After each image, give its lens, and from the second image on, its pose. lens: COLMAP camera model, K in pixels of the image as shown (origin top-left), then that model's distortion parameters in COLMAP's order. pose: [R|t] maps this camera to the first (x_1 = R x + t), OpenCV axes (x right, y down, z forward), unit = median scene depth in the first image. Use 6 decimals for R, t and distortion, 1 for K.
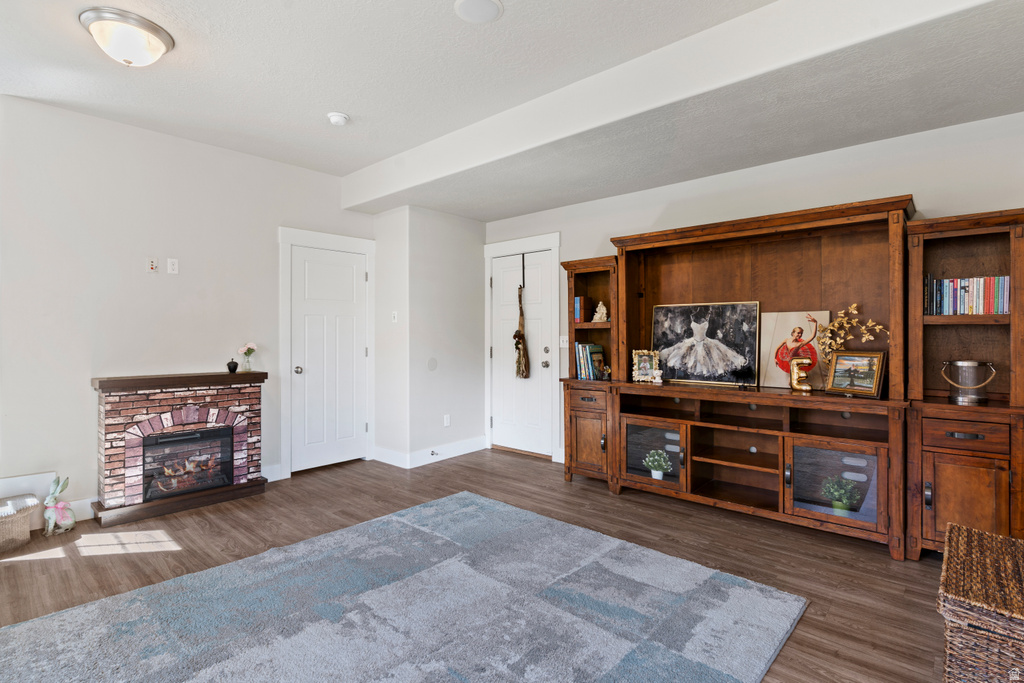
lens RADIAL K [[507.9, 0, 517.0], [0, 507.9, 334.1], [0, 0, 1]] dist [-0.003882, -0.000494]
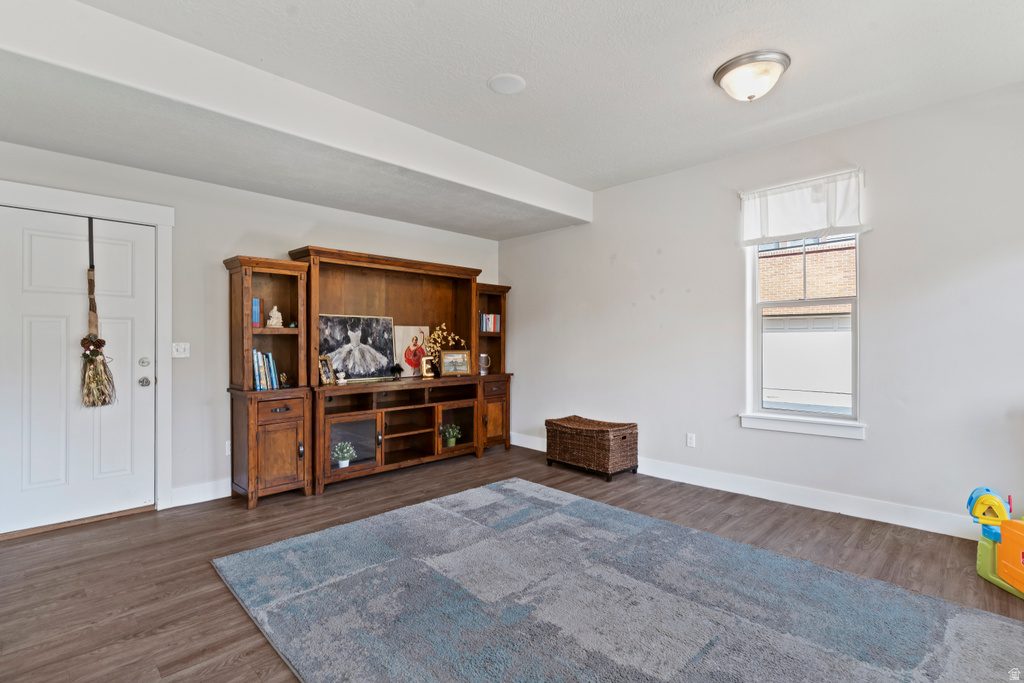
lens RADIAL K [[488.6, 0, 512.0], [0, 488.6, 341.5], [0, 0, 1]] dist [0.002762, 0.000428]
pose [[0.043852, 0.001494, 0.999037, -0.913979], [-0.000729, 0.999999, -0.001464, 0.003867], [-0.999038, -0.000664, 0.043853, 0.655615]]
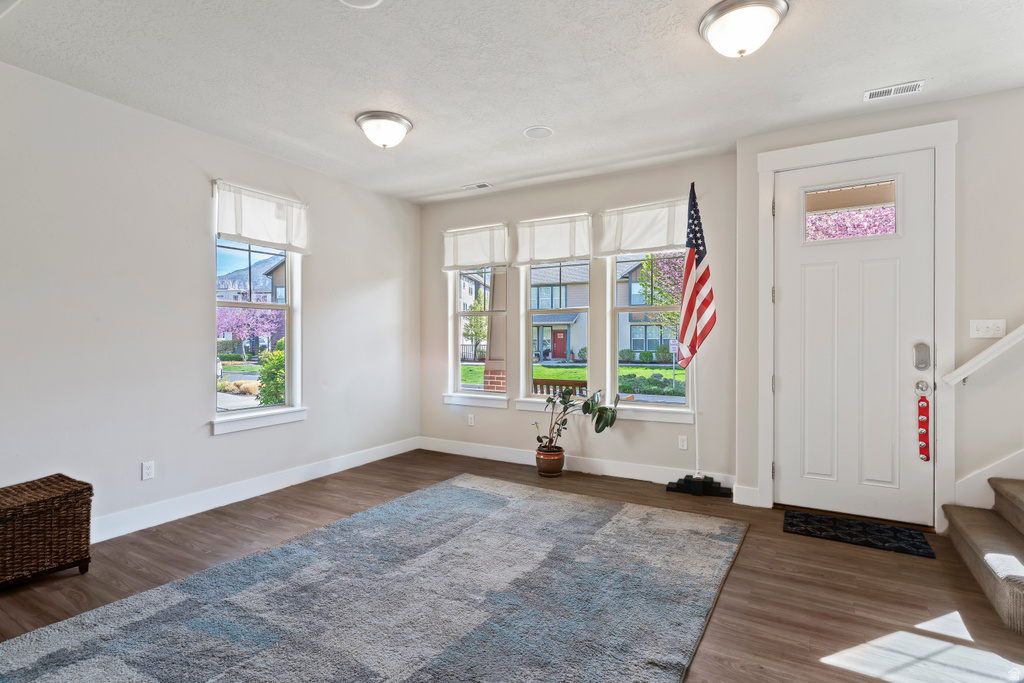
lens RADIAL K [[504.9, 0, 513.9], [0, 504.9, 344.4], [0, 0, 1]] dist [0.002461, -0.000201]
pose [[-0.979541, 0.002809, -0.201226, -0.121102], [0.001812, 0.999985, 0.005139, 0.003443], [0.201238, 0.004669, -0.979531, 1.390130]]
